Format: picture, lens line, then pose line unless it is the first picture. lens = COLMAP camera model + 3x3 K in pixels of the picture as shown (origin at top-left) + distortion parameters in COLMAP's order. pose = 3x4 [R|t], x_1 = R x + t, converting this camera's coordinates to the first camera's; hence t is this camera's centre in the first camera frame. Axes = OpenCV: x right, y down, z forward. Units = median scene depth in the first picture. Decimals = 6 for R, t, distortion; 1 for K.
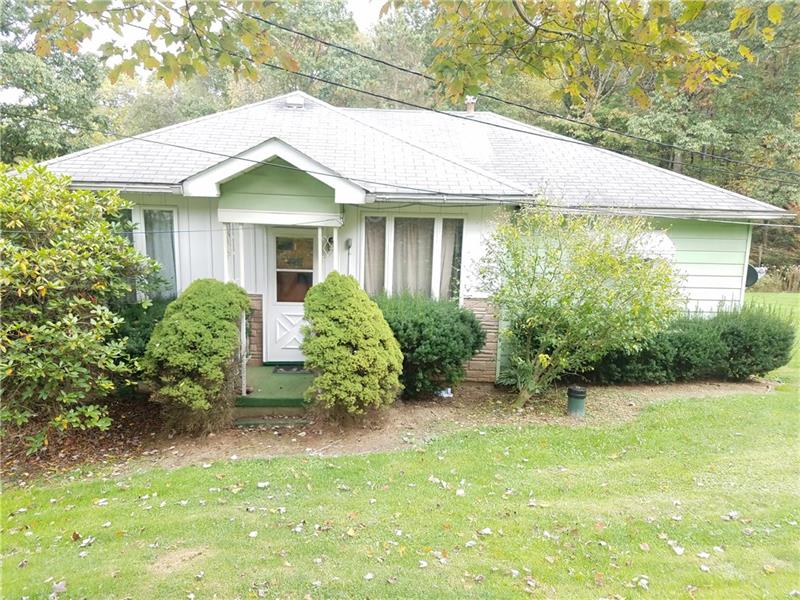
lens RADIAL K [[612.9, 0, 399.2], [0, 612.9, 291.8], [0, 0, 1]] dist [0.087011, -0.147155]
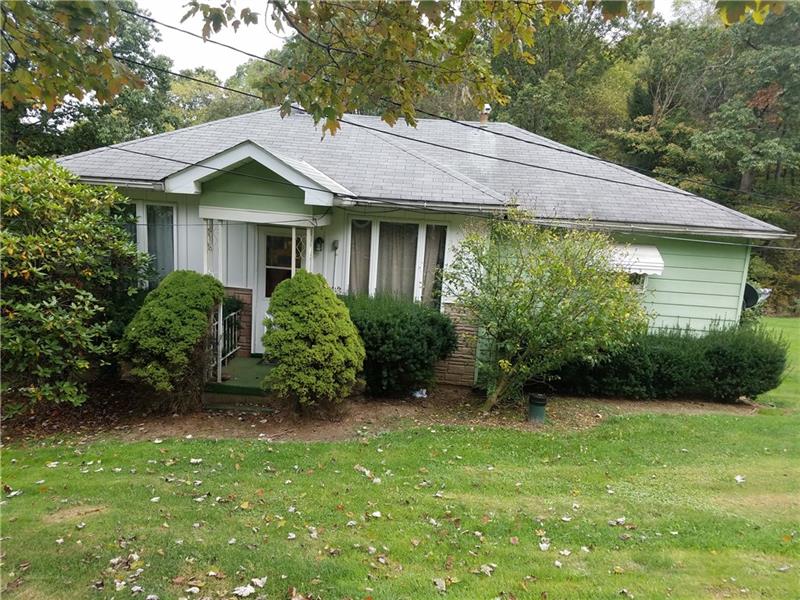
lens RADIAL K [[611.4, 0, 413.3], [0, 611.4, 301.1], [0, 0, 1]] dist [0.095925, -0.150598]
pose [[0.994920, 0.051007, -0.086784, 0.169772], [-0.050876, 0.998698, 0.003725, 0.007280], [0.086861, 0.000709, 0.996220, -0.032008]]
